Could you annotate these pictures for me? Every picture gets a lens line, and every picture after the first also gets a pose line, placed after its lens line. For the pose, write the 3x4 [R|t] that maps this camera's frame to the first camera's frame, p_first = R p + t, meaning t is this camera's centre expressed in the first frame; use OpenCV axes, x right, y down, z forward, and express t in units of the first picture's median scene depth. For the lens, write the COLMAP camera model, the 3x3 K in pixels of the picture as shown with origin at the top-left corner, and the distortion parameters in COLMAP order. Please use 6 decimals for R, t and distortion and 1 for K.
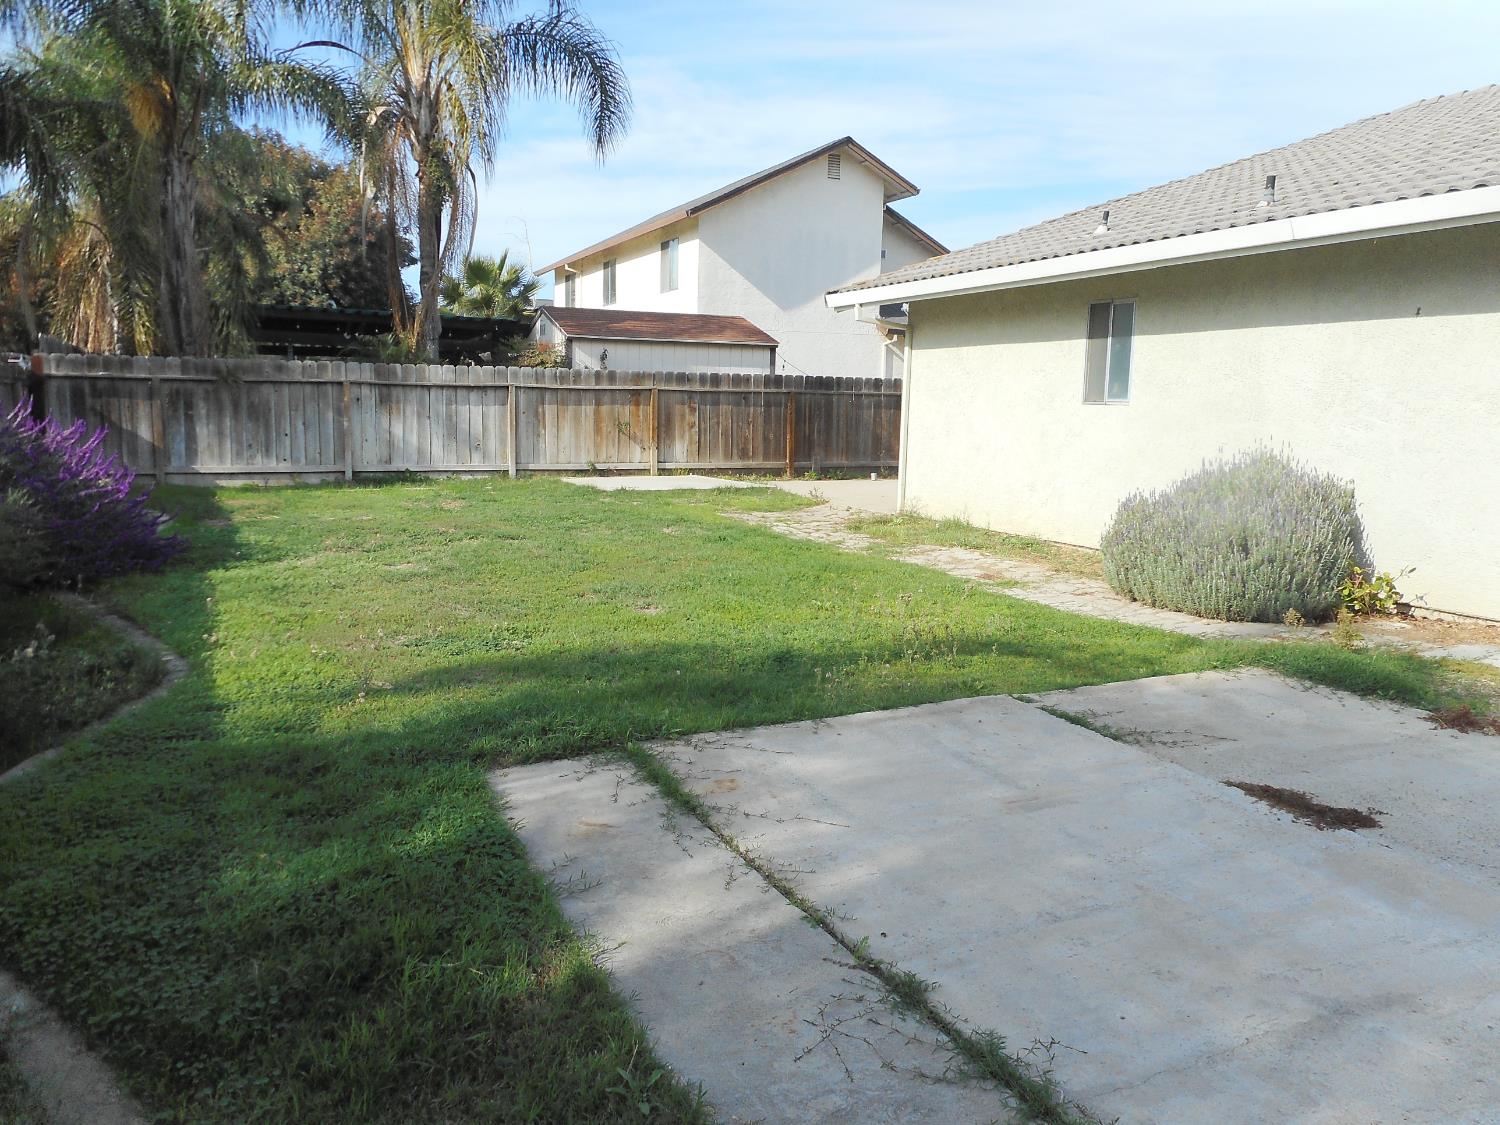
lens RADIAL K [[1106.0, 0, 722.7], [0, 1106.0, 562.2], [0, 0, 1]] dist [-0.012871, 0.009918]
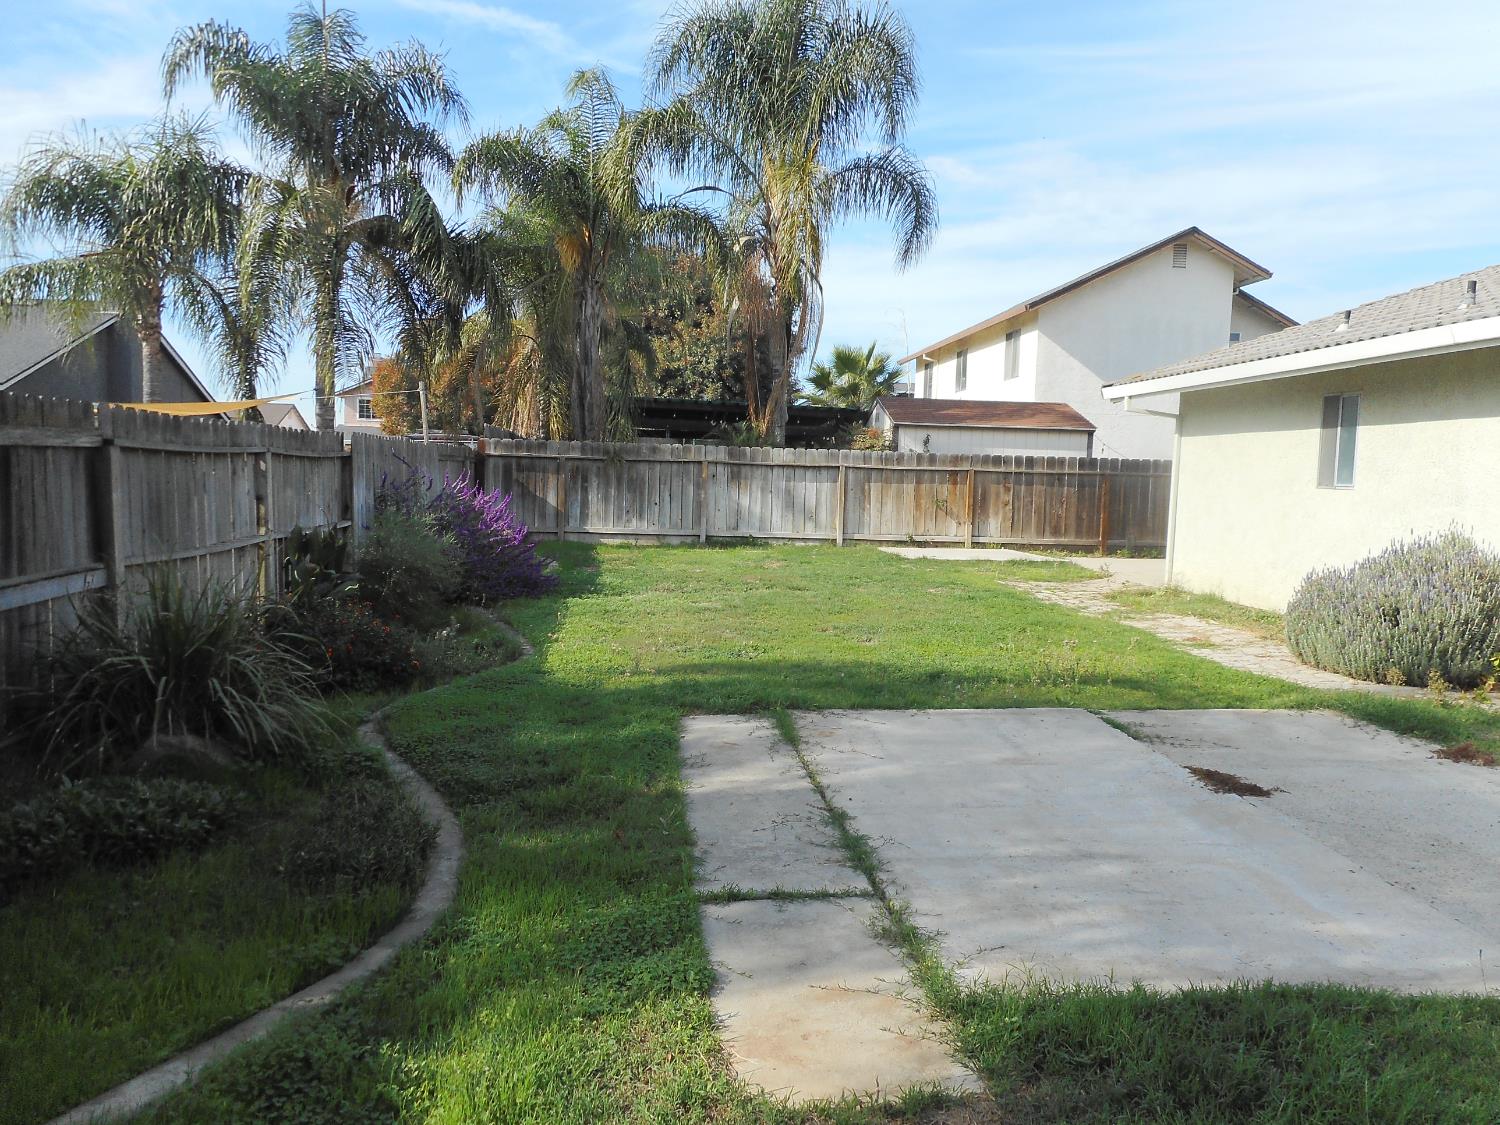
lens RADIAL K [[1106.0, 0, 717.7], [0, 1106.0, 564.1], [0, 0, 1]] dist [-0.012871, 0.009918]
pose [[0.937845, 0.039040, -0.344851, 0.153578], [-0.062421, 0.996423, -0.056955, 0.026866], [0.341394, 0.074941, 0.936928, -0.195613]]
